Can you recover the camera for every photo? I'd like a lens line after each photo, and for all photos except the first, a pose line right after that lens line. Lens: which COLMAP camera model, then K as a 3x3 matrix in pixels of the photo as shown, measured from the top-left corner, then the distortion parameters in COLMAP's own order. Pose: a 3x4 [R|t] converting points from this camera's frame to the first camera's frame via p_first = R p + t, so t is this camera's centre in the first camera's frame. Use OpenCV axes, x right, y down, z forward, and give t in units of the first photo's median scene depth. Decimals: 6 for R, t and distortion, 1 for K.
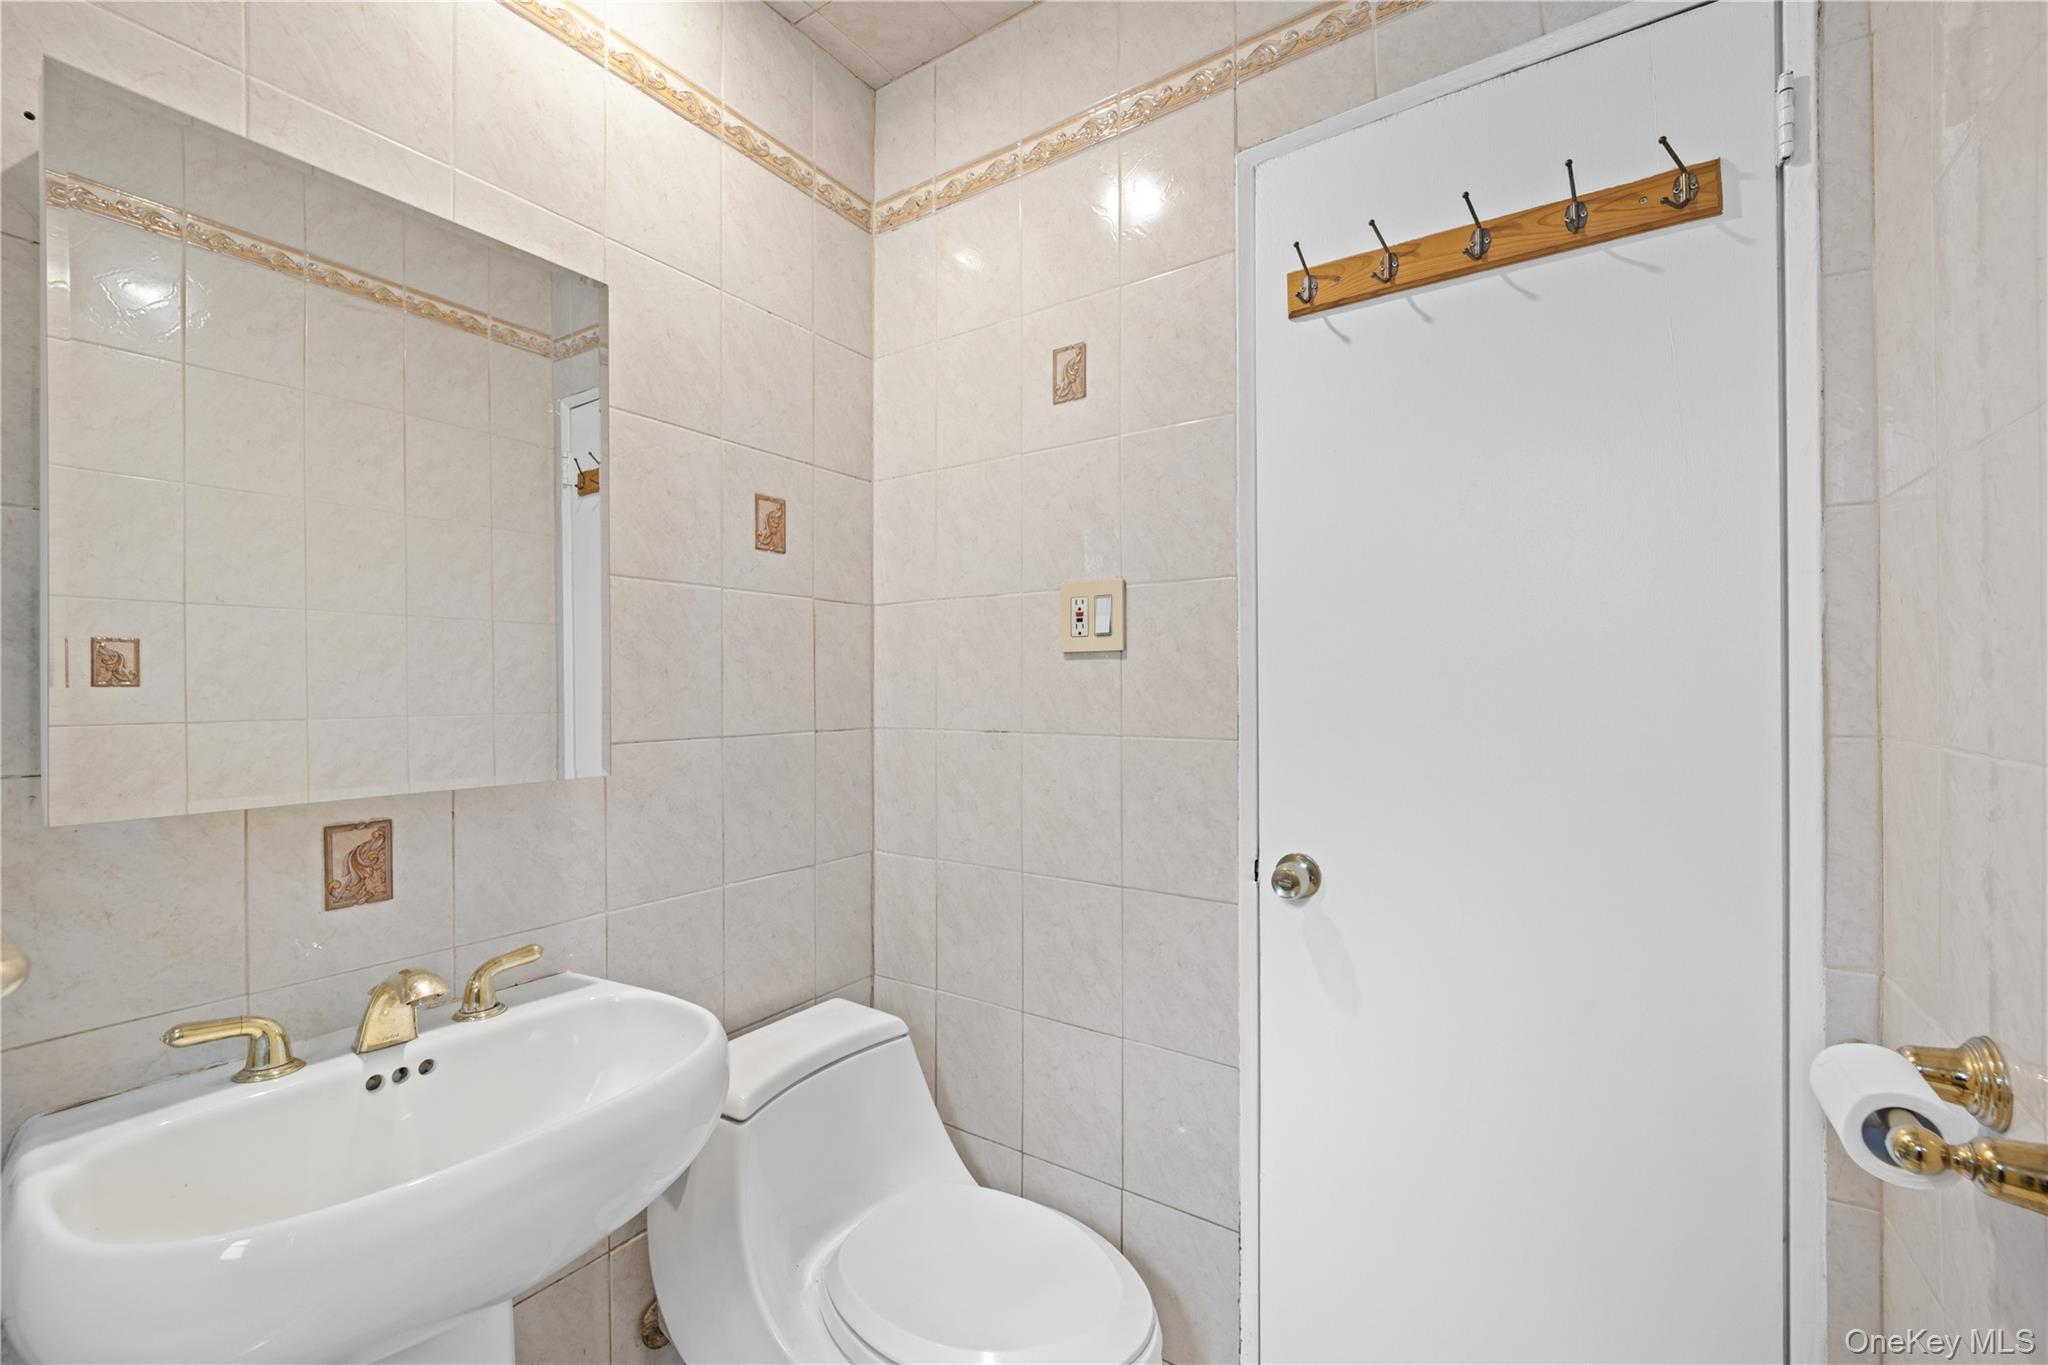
lens RADIAL K [[831.8, 0, 1027.4], [0, 831.8, 691.0], [0, 0, 1]] dist [-0.001512, -0.000713]
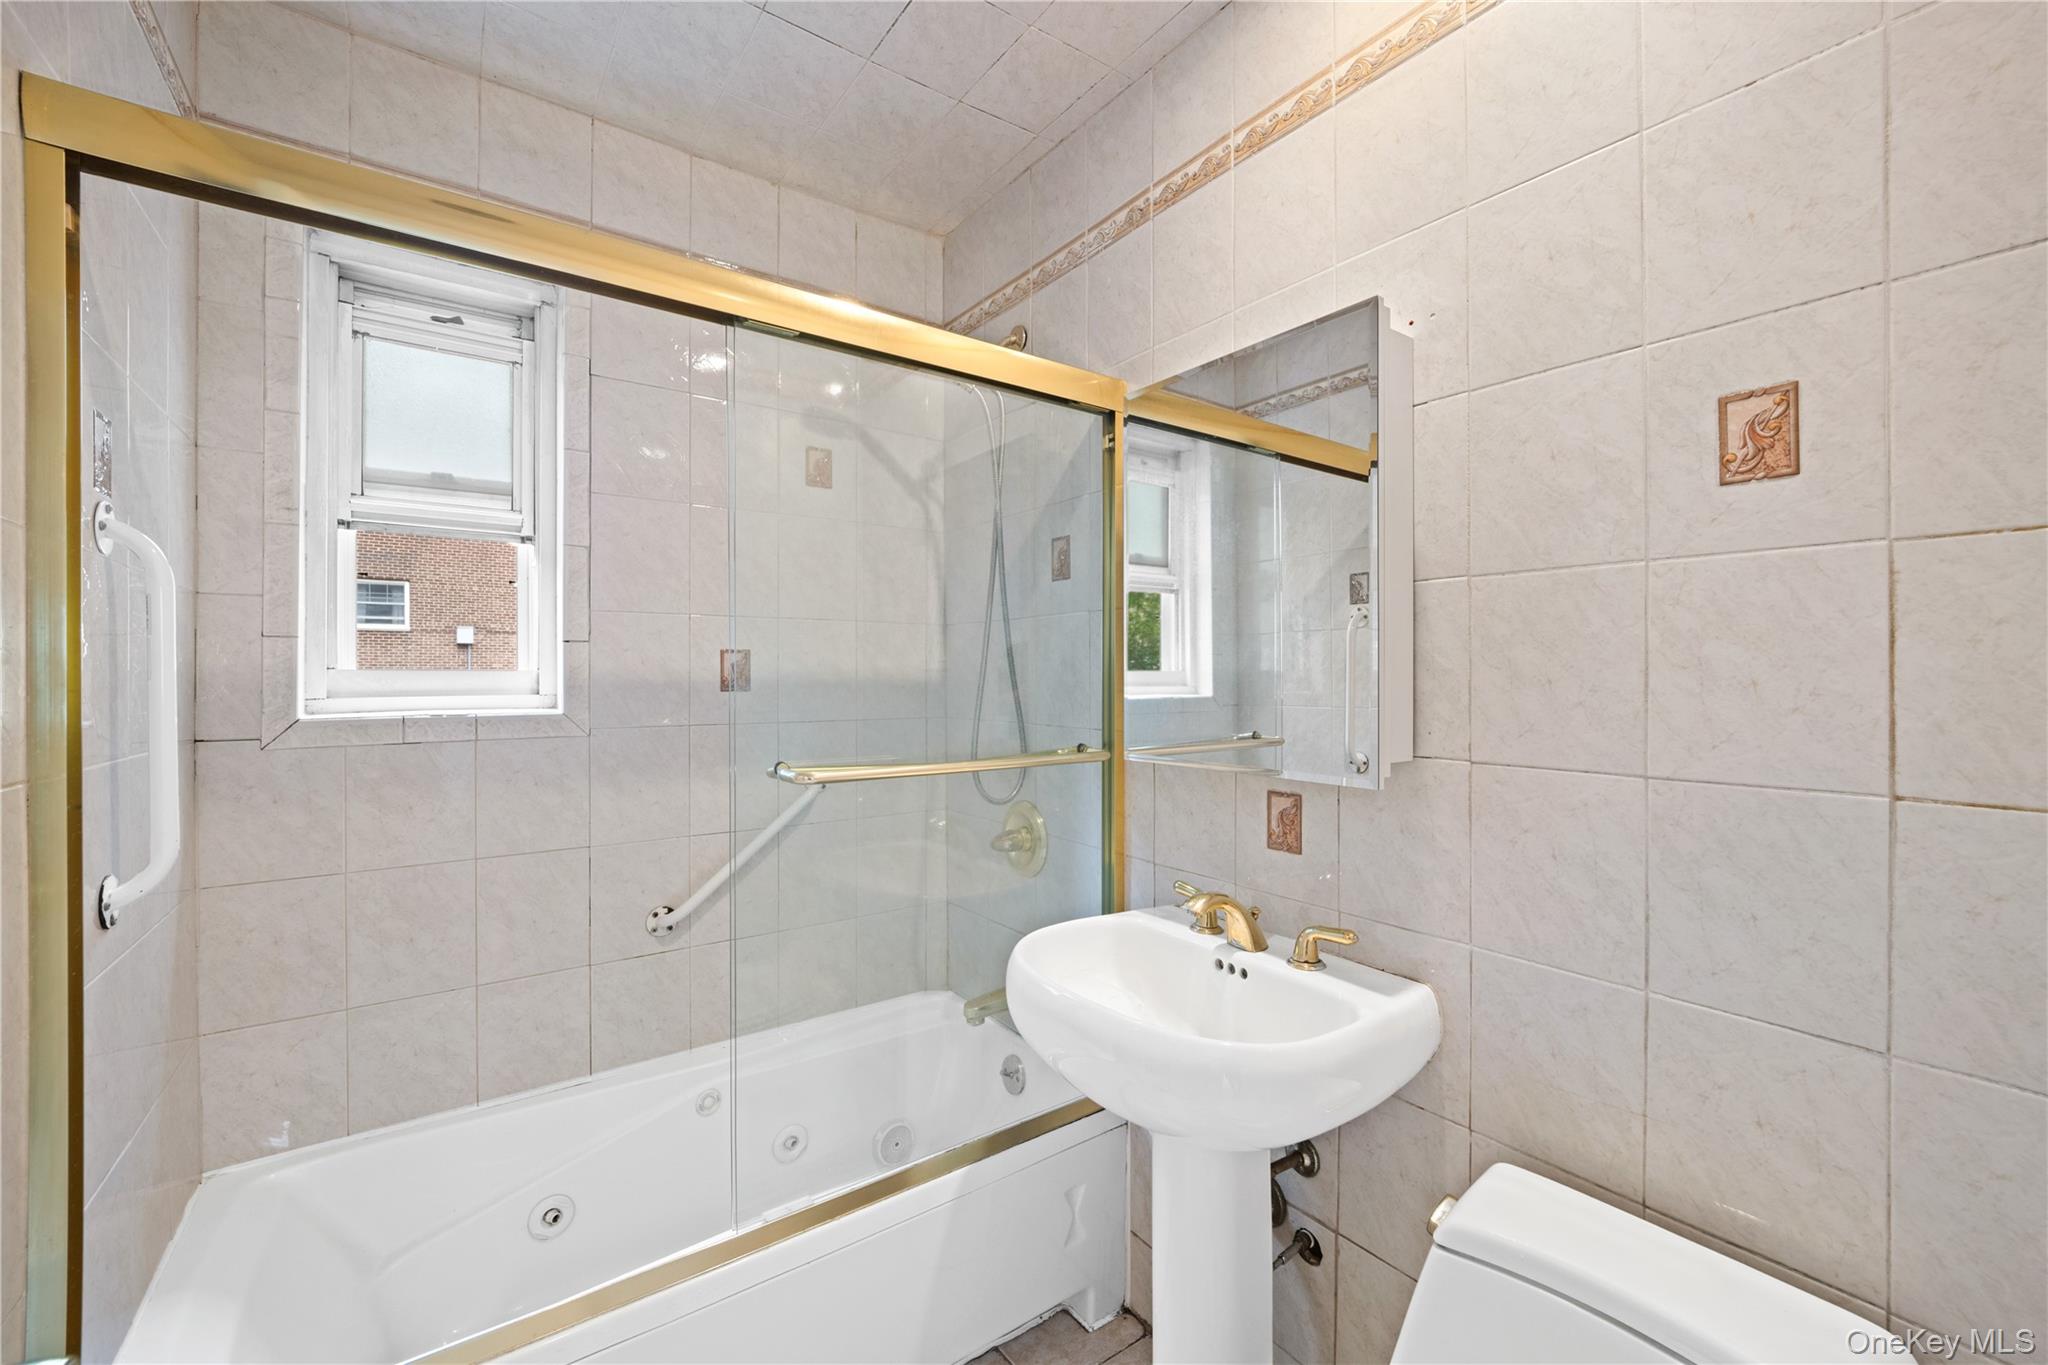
lens RADIAL K [[831.8, 0, 1028.0], [0, 831.8, 672.3], [0, 0, 1]] dist [-0.001512, -0.000713]
pose [[-0.338972, 0.008825, -0.940755, 0.615219], [0.004845, 0.999959, 0.007634, -0.052723], [0.940784, -0.001970, -0.339001, 1.009816]]
